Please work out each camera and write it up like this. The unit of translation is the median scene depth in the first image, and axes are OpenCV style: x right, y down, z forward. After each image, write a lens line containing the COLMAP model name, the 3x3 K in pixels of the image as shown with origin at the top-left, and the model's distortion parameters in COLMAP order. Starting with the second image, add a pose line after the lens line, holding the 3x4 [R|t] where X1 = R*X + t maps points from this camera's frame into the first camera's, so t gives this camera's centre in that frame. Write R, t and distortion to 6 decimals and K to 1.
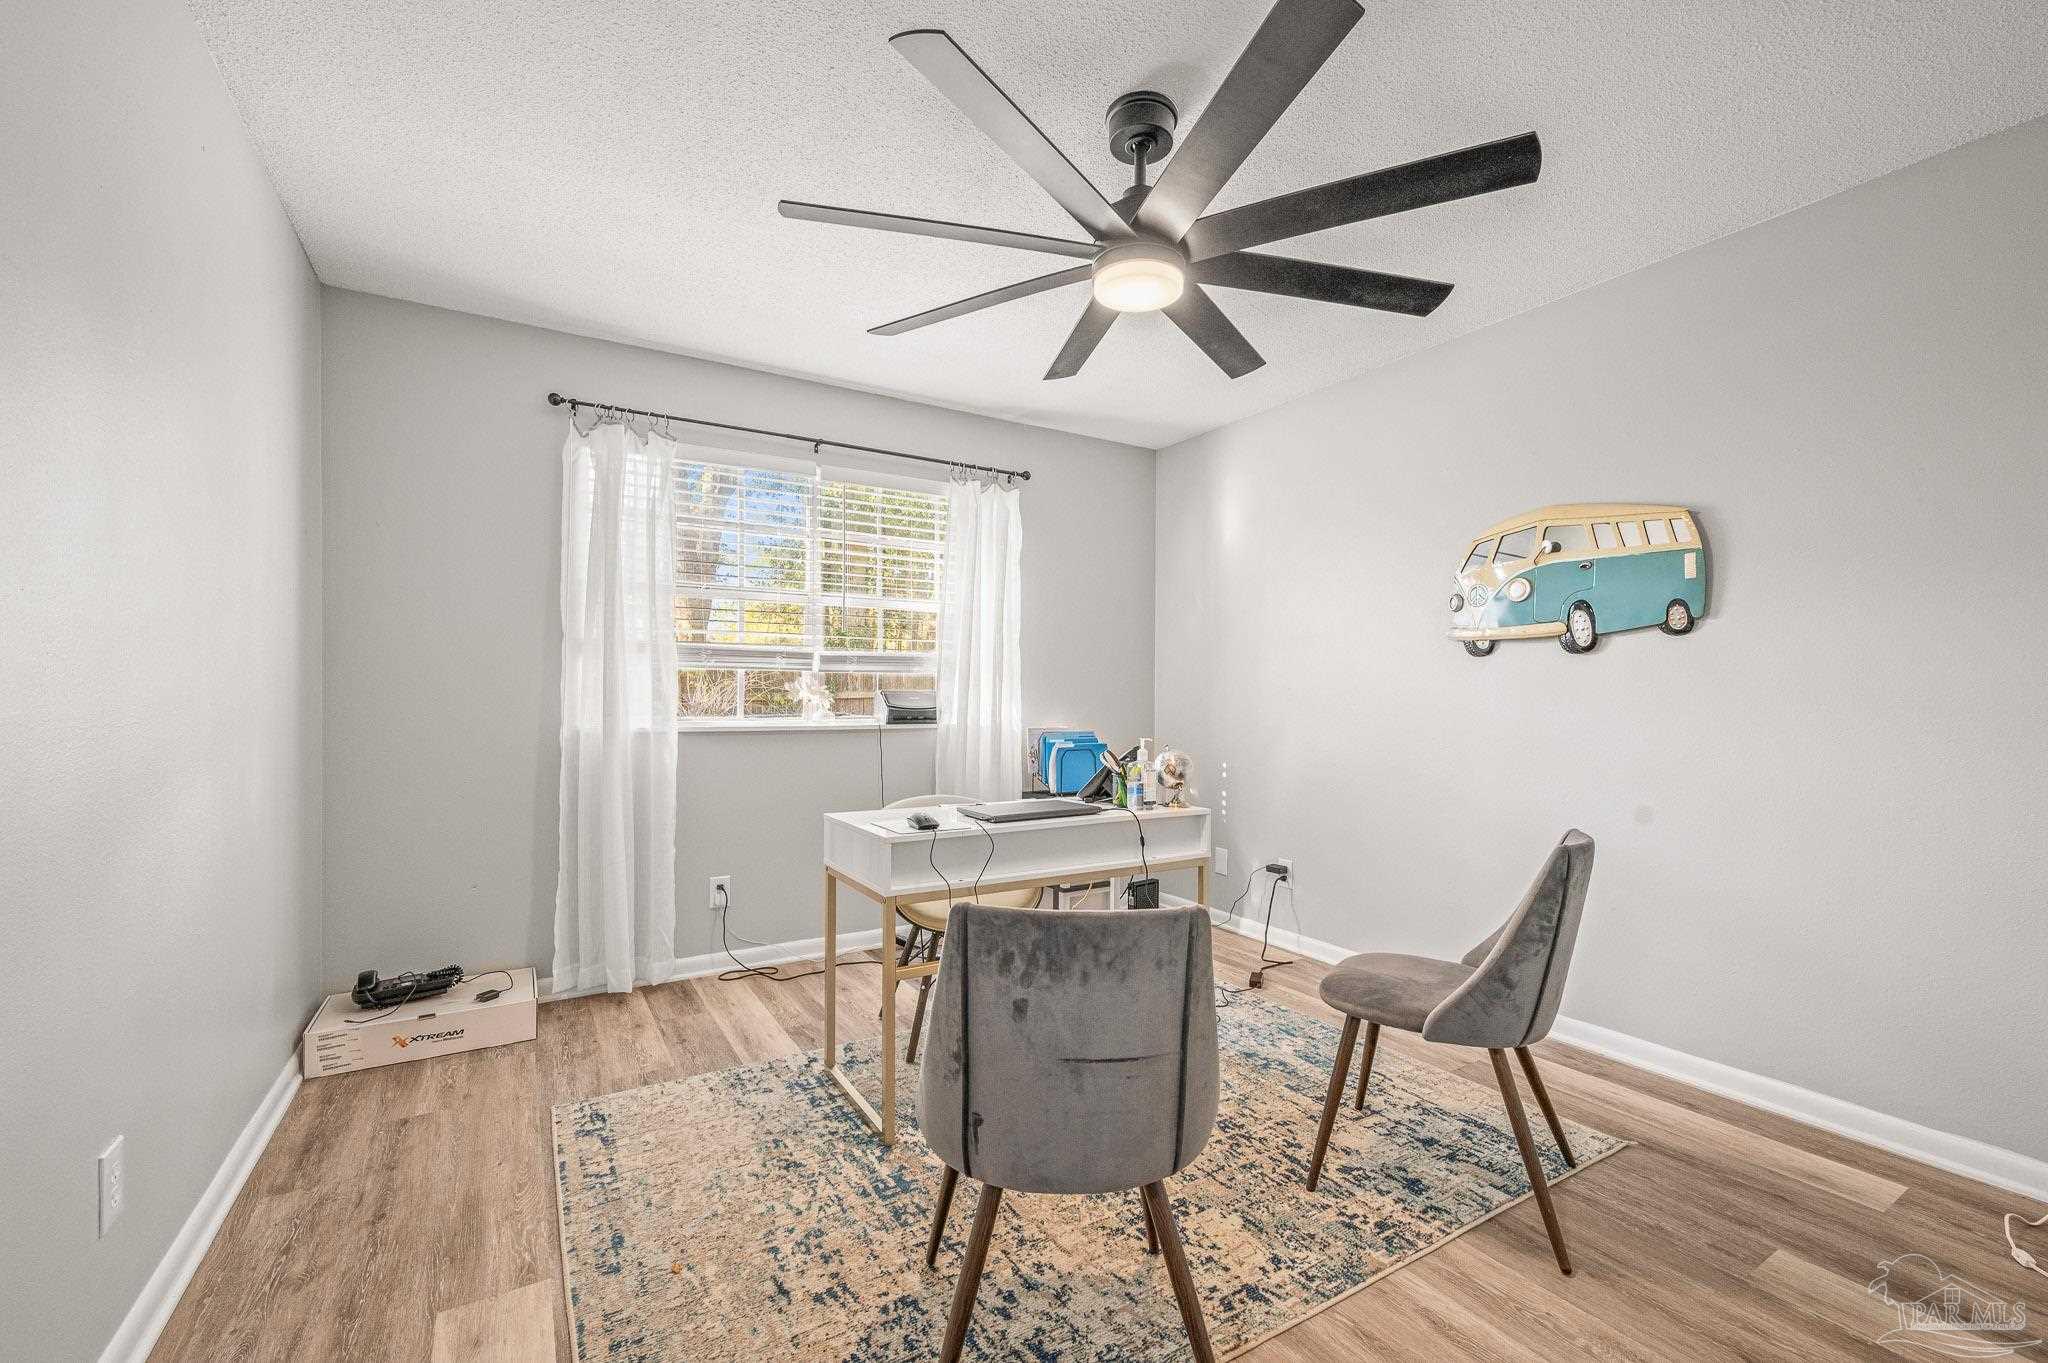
lens RADIAL K [[859.9, 0, 1032.8], [0, 859.9, 693.6], [0, 0, 1]] dist [0.002849, 0.000168]
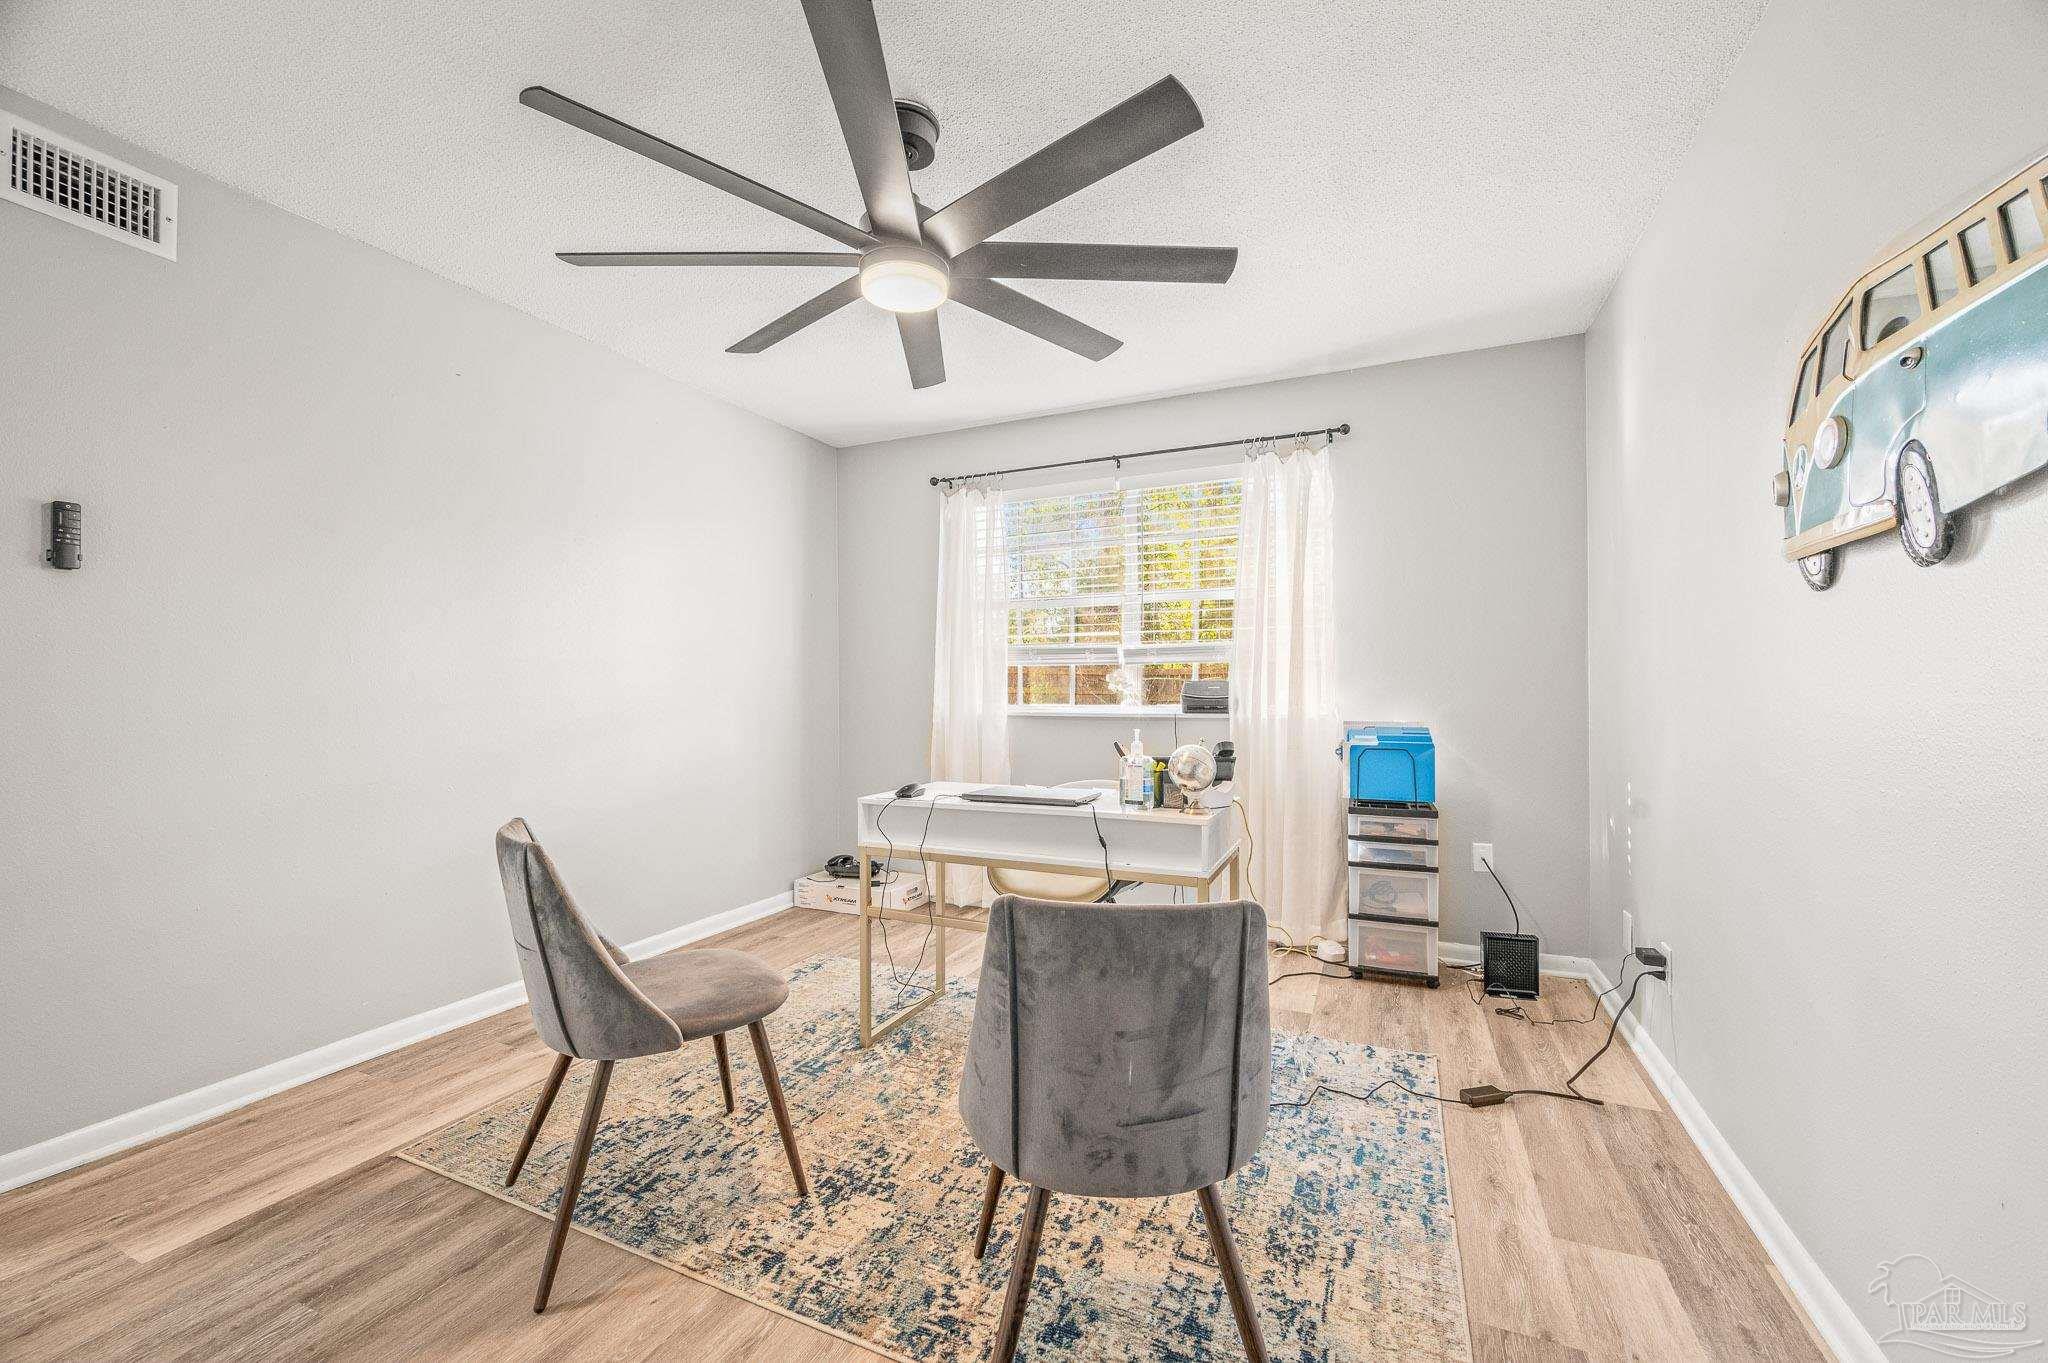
lens RADIAL K [[815.5, 0, 1030.1], [0, 815.5, 681.2], [0, 0, 1]] dist [-0.000710, -0.000006]
pose [[0.558499, -0.016943, -0.829332, 0.652079], [0.008363, 0.999856, -0.014795, 0.012253], [0.829463, 0.001328, 0.558560, 0.373197]]
